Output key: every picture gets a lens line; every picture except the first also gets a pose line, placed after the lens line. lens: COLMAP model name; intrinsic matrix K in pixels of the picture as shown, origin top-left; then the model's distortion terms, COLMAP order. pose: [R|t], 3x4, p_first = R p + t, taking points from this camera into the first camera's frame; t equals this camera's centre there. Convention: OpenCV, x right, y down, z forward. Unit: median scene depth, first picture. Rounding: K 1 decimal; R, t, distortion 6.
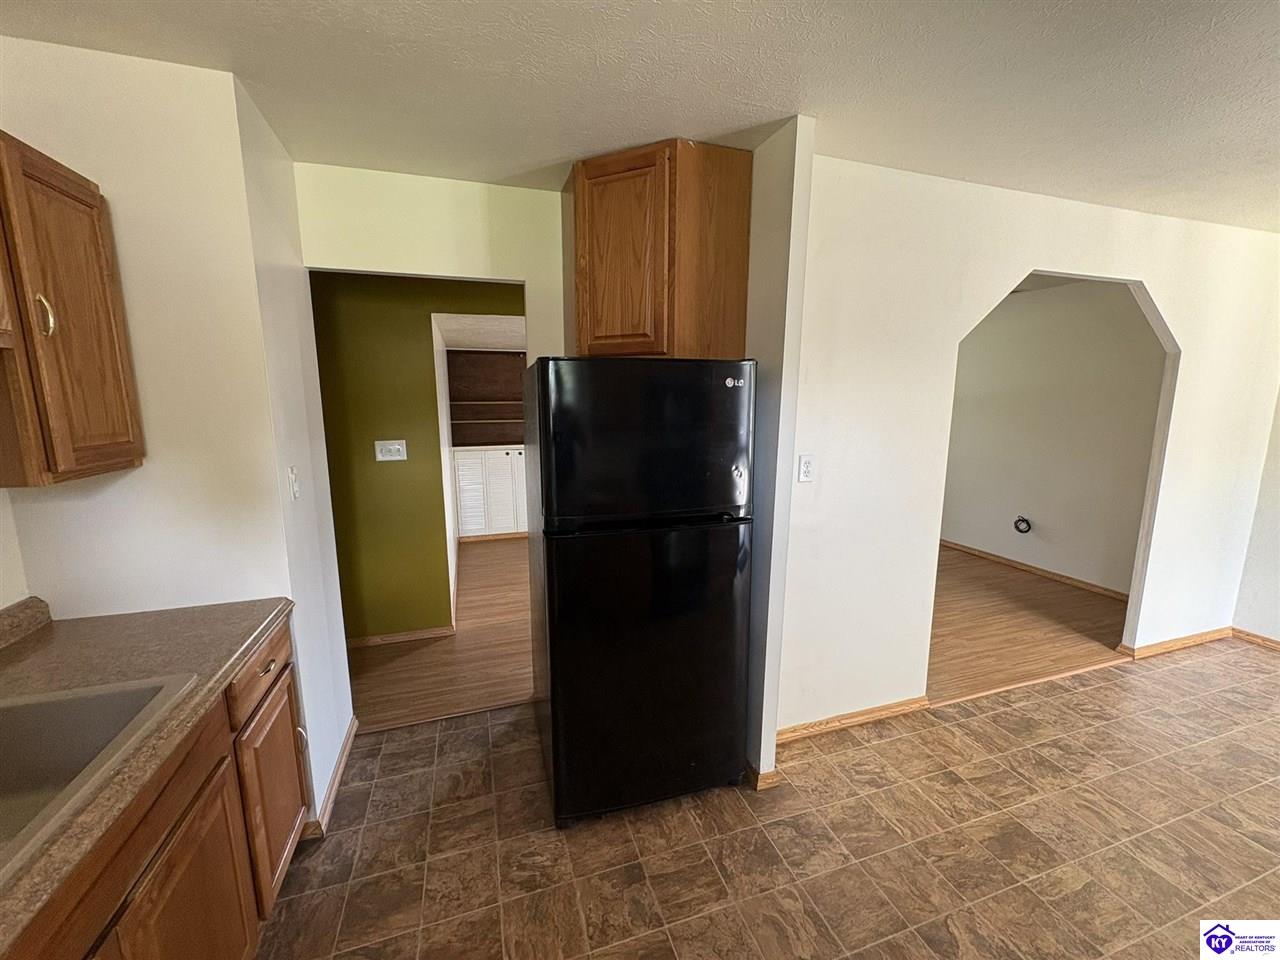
lens RADIAL K [[510.7, 0, 640.0], [0, 510.7, 480.0], [0, 0, 1]] dist [0.000978, 0.000213]
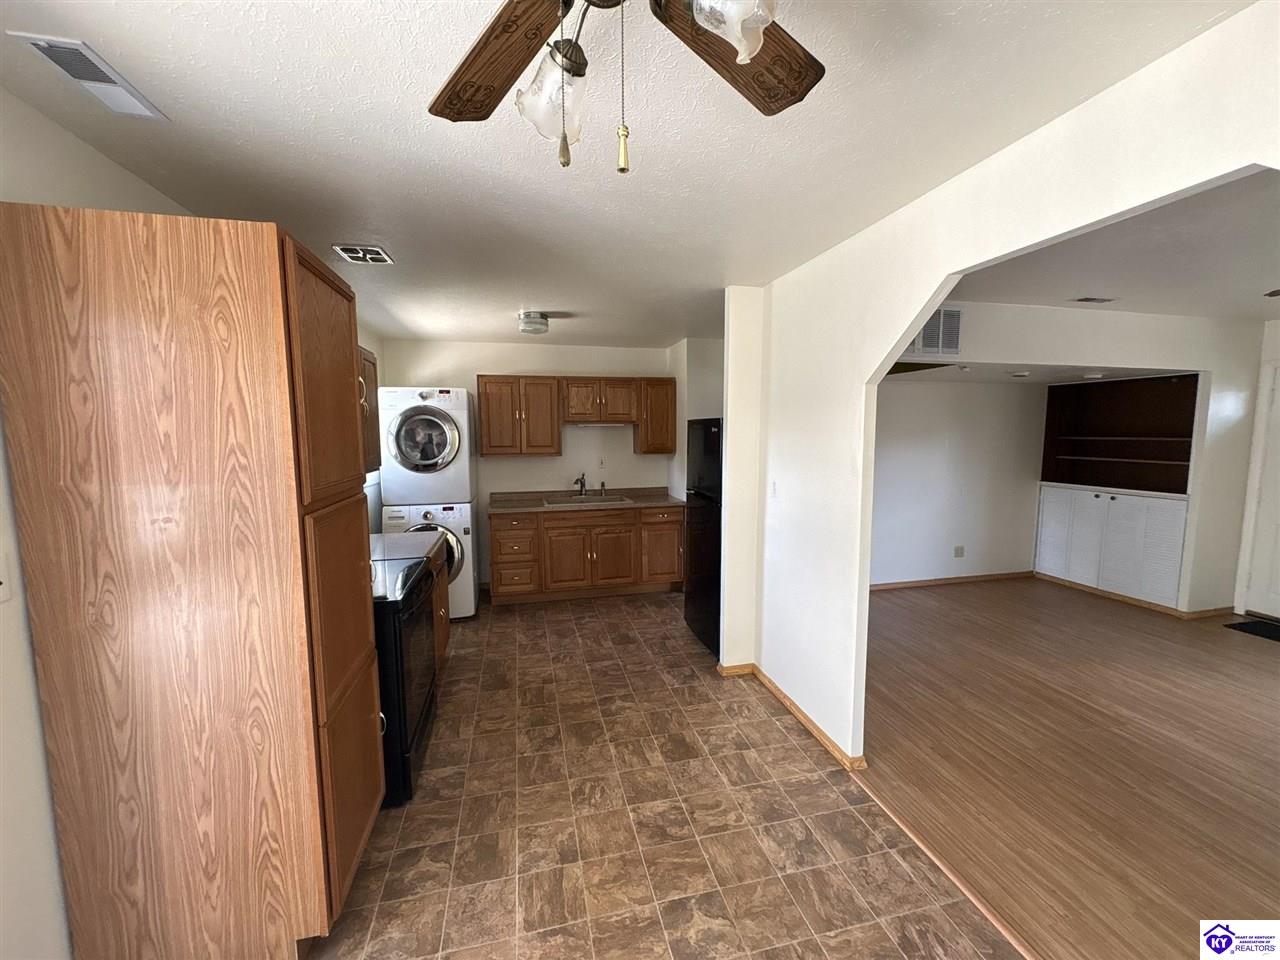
lens RADIAL K [[510.7, 0, 640.0], [0, 510.7, 480.0], [0, 0, 1]] dist [0.000978, 0.000213]
pose [[-0.085079, 0.099981, -0.991345, 1.824986], [-0.155135, 0.981490, 0.112301, -0.148816], [0.984223, 0.163346, -0.067994, 0.752866]]
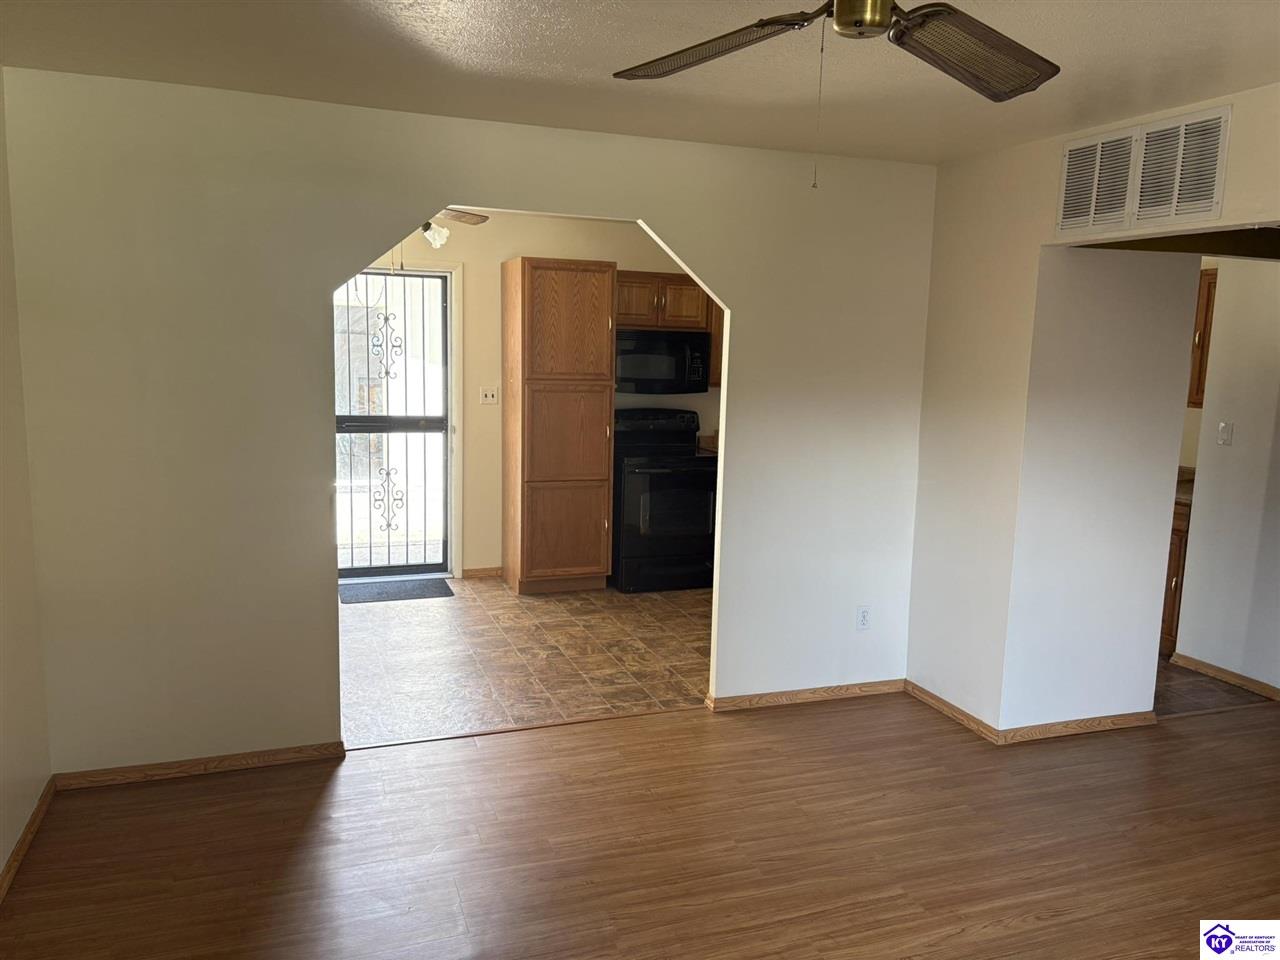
lens RADIAL K [[959.7, 0, 640.0], [0, 959.7, 480.0], [0, 0, 1]] dist [0.077838, -0.104578]
pose [[-0.999196, -0.021775, -0.033666, 0.932549], [-0.030891, 0.953380, 0.300186, -0.558557], [0.025560, 0.300985, -0.953286, 3.133851]]
